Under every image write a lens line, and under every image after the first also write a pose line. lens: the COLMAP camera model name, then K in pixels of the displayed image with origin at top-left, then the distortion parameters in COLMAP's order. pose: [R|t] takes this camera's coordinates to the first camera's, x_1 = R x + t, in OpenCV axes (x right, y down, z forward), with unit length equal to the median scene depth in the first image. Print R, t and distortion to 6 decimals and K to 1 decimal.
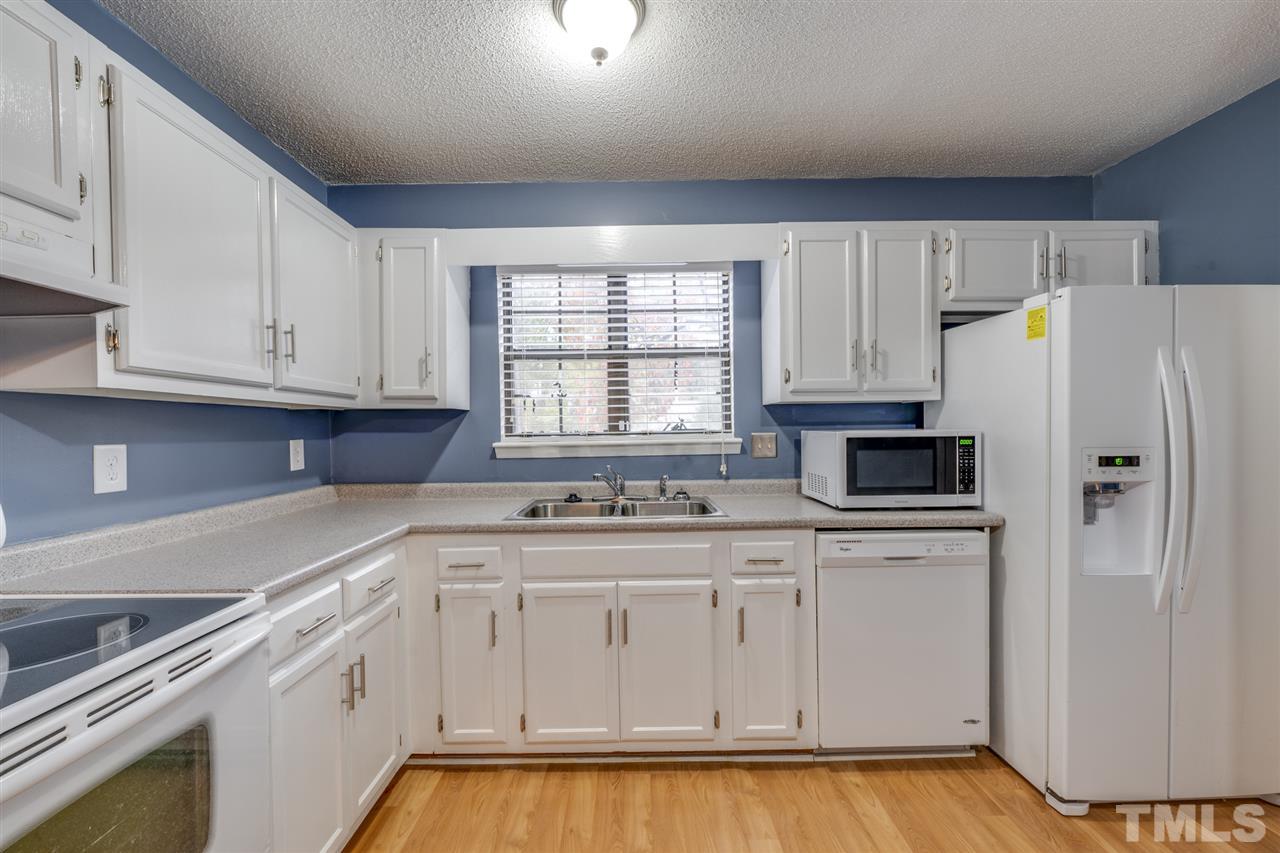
lens RADIAL K [[511.0, 0, 642.1], [0, 511.0, 433.3], [0, 0, 1]] dist [-0.002941, -0.000103]
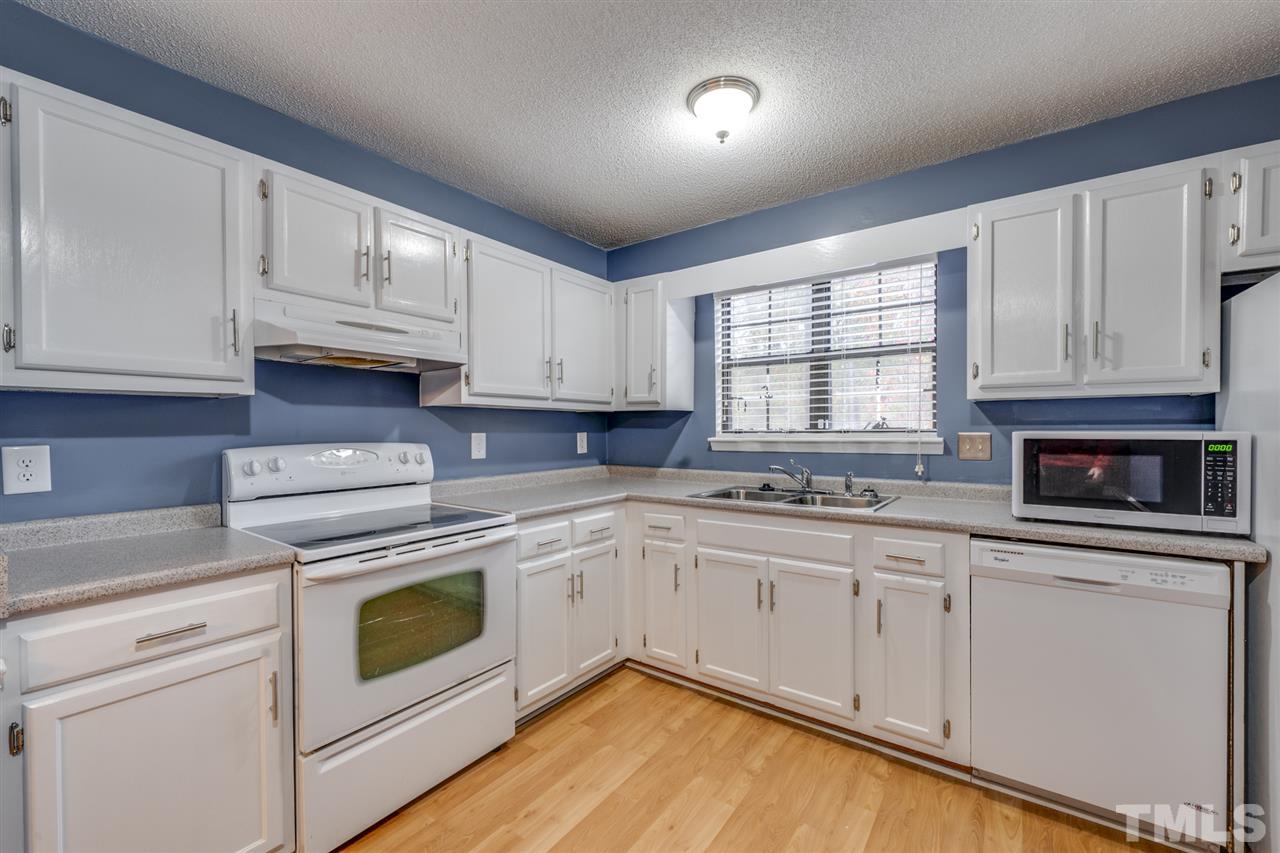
lens RADIAL K [[532.8, 0, 641.0], [0, 532.8, 433.3], [0, 0, 1]] dist [-0.004673, 0.000039]
pose [[0.802740, 0.015142, -0.596137, 0.384918], [-0.012686, 0.999885, 0.008315, -0.000192], [0.596194, 0.000888, 0.802840, -0.134543]]
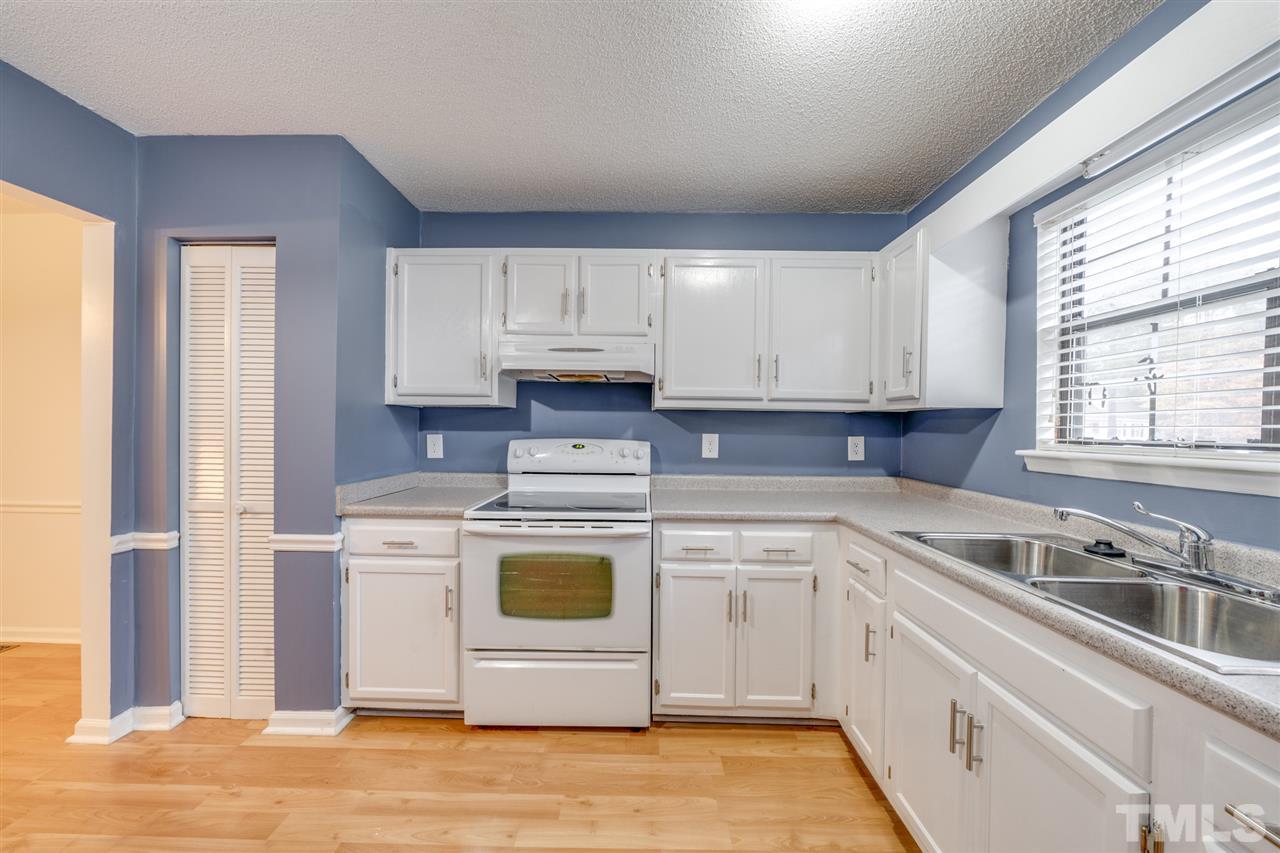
lens RADIAL K [[441.3, 0, 638.1], [0, 441.3, 432.2], [0, 0, 1]] dist [-0.006077, -0.000024]
pose [[-0.037295, 0.022544, -0.999050, 0.448292], [-0.021800, 0.999489, 0.023368, -0.011980], [0.999066, 0.022651, -0.036785, 0.512930]]
